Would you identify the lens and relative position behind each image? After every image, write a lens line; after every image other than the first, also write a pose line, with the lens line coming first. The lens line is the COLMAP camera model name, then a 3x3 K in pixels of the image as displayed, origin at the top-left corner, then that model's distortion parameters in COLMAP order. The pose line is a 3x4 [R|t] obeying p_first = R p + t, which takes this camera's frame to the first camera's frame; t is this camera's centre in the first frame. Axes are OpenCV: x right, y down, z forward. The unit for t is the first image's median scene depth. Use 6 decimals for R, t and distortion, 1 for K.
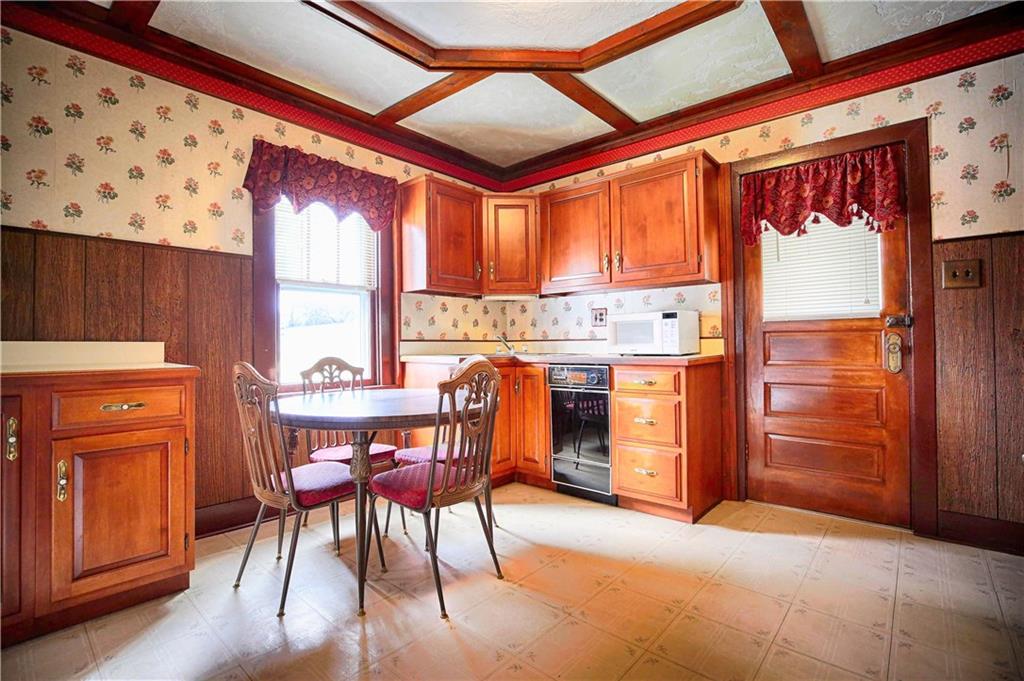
lens RADIAL K [[497.4, 0, 501.6], [0, 497.4, 335.8], [0, 0, 1]] dist [-0.023524, 0.003967]
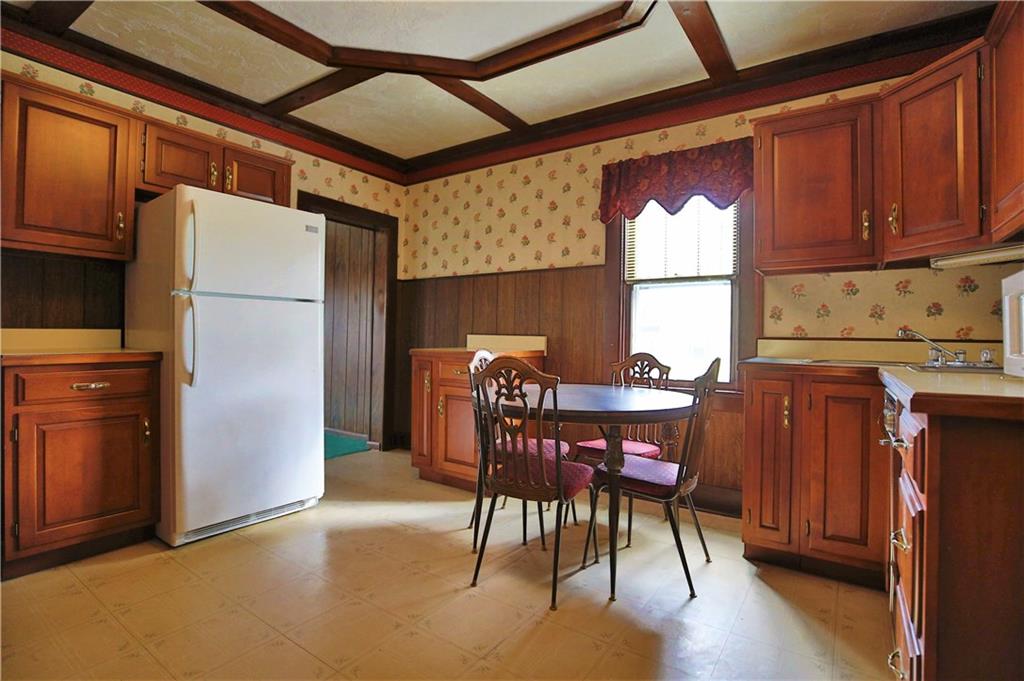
lens RADIAL K [[497.4, 0, 502.5], [0, 497.4, 338.2], [0, 0, 1]] dist [-0.023524, 0.003967]
pose [[0.099227, 0.008583, -0.995028, 0.671230], [-0.002330, 0.999962, 0.008393, 0.005472], [0.995062, 0.001485, 0.099244, 0.651451]]
